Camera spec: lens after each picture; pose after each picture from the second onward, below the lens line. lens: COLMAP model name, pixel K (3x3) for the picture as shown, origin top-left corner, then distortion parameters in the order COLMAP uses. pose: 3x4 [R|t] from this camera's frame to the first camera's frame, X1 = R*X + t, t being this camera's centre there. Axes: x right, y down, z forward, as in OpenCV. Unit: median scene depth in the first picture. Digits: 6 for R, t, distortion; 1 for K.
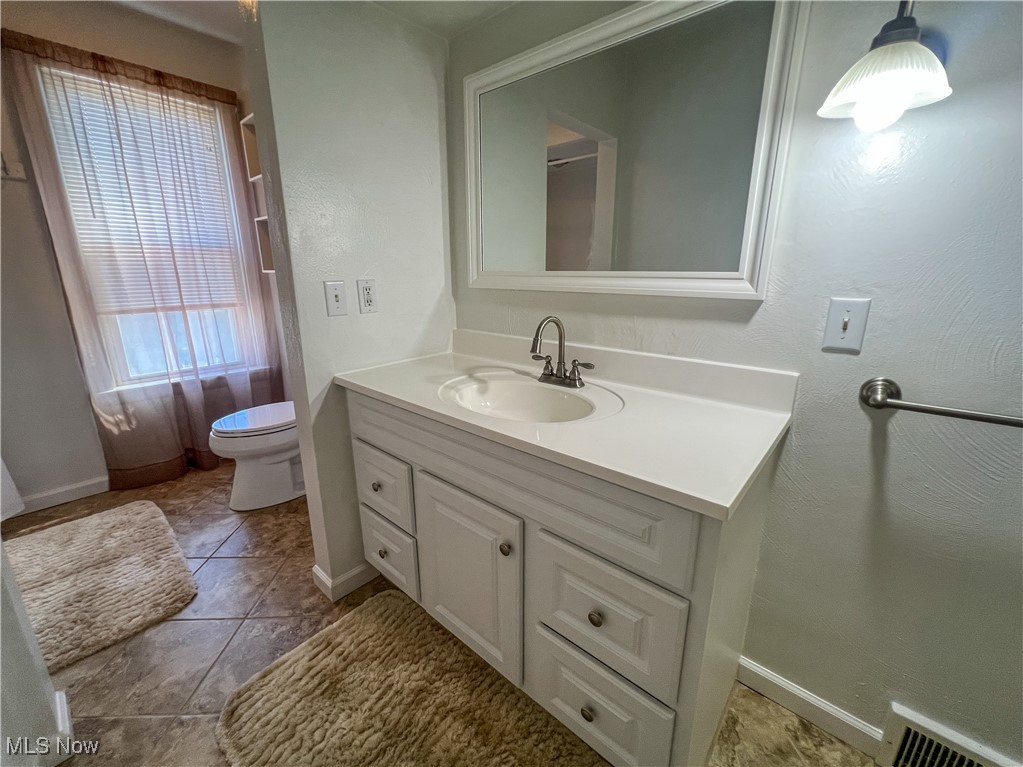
lens RADIAL K [[412.3, 0, 508.5], [0, 412.3, 390.4], [0, 0, 1]] dist [-0.002347, -0.000026]
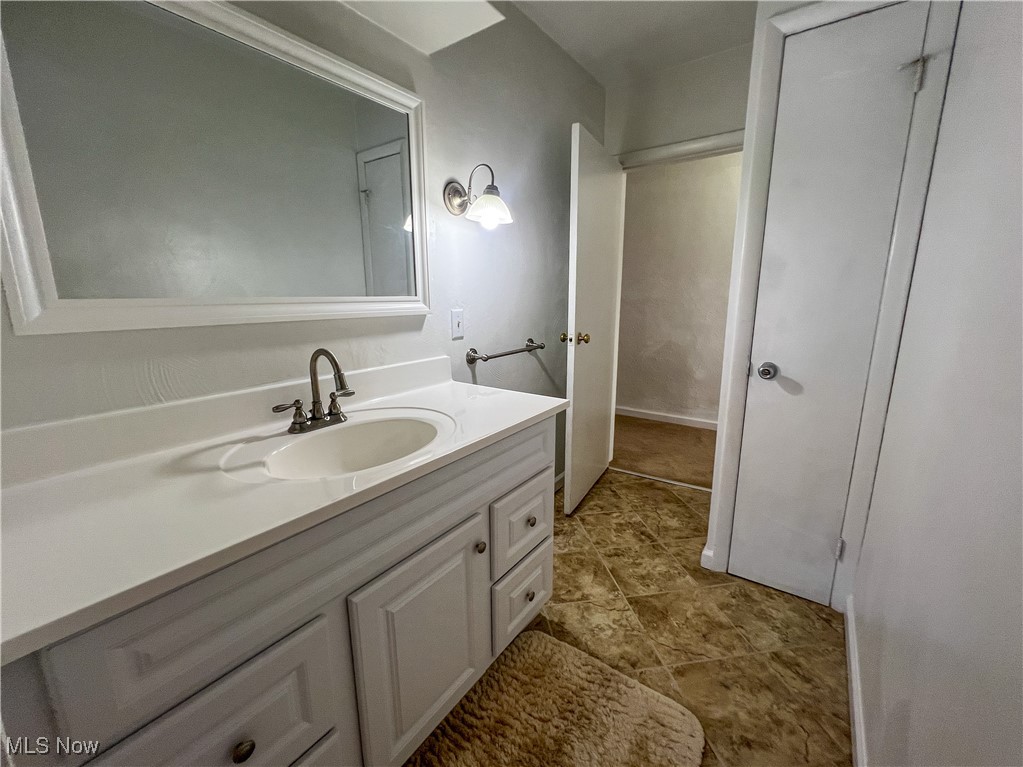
lens RADIAL K [[412.3, 0, 519.0], [0, 412.3, 387.7], [0, 0, 1]] dist [-0.002347, -0.000026]
pose [[-0.100576, -0.220047, 0.970291, -0.874074], [0.282912, 0.928652, 0.239929, -0.213596], [-0.953858, 0.298638, -0.031147, 0.722969]]
